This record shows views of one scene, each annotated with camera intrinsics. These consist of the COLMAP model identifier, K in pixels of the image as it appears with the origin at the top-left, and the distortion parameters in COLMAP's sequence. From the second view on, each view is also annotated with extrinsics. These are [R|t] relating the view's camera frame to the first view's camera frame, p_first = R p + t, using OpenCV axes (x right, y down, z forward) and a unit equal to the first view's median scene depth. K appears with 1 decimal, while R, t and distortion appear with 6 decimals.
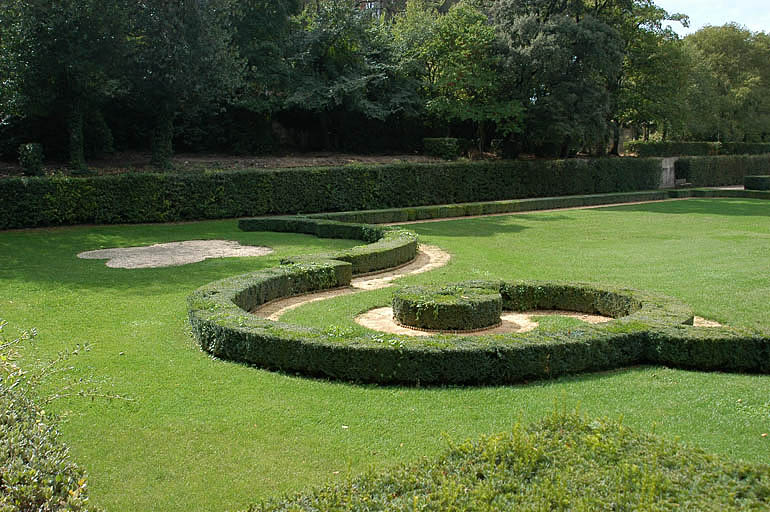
lens RADIAL K [[812.6, 0, 385.0], [0, 812.6, 256.0], [0, 0, 1]] dist [-0.141034, 0.132134]
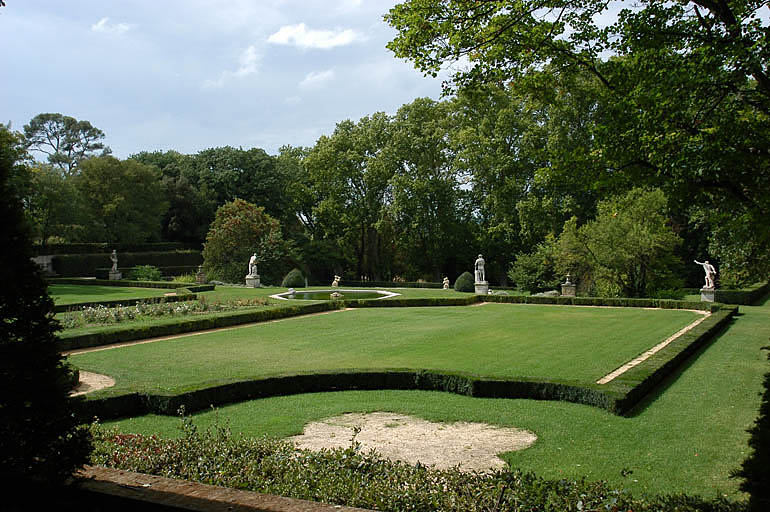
lens RADIAL K [[812.6, 0, 385.0], [0, 812.6, 256.0], [0, 0, 1]] dist [-0.141034, 0.132134]
pose [[0.883337, 0.004241, 0.468719, 0.304121], [0.048135, 0.993852, -0.099707, 0.051725], [-0.466260, 0.110637, 0.877702, -0.592356]]
